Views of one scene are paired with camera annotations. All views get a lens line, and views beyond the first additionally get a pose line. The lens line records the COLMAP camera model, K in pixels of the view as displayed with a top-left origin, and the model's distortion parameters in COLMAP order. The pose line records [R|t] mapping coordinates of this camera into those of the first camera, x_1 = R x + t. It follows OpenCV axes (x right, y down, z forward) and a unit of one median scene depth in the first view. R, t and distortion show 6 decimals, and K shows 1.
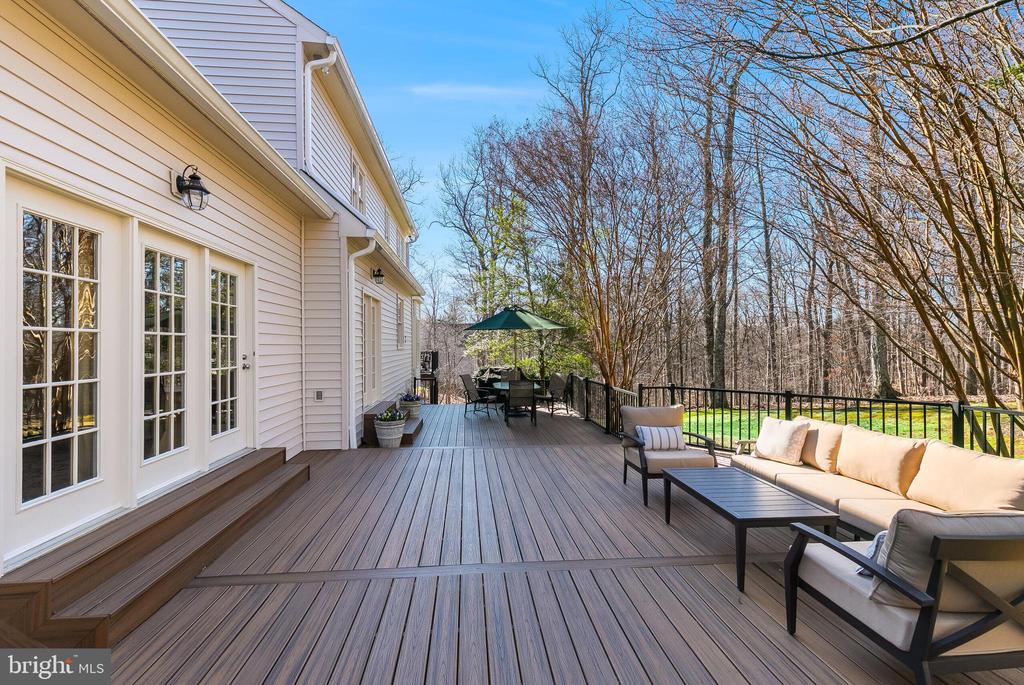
lens RADIAL K [[457.1, 0, 512.0], [0, 457.1, 342.5], [0, 0, 1]] dist [0.002561, 0.000202]
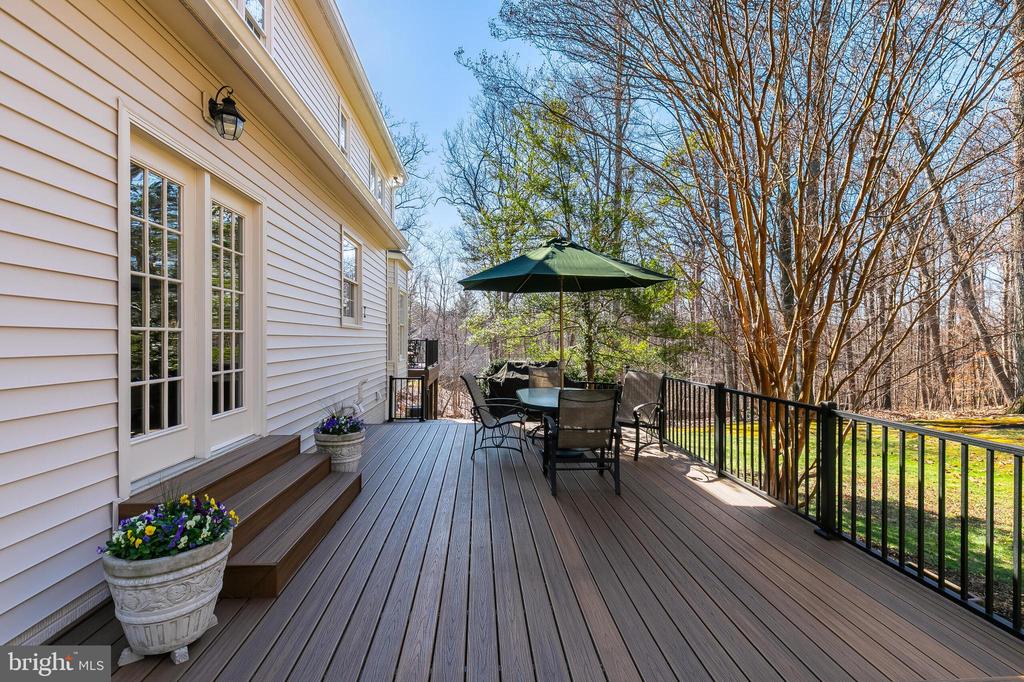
lens RADIAL K [[457.1, 0, 512.0], [0, 457.1, 341.0], [0, 0, 1]] dist [0.002561, 0.000202]
pose [[0.999665, 0.004517, -0.025504, -0.024983], [-0.004341, 0.999966, 0.006965, 0.020777], [0.025535, -0.006852, 0.999650, 0.349038]]
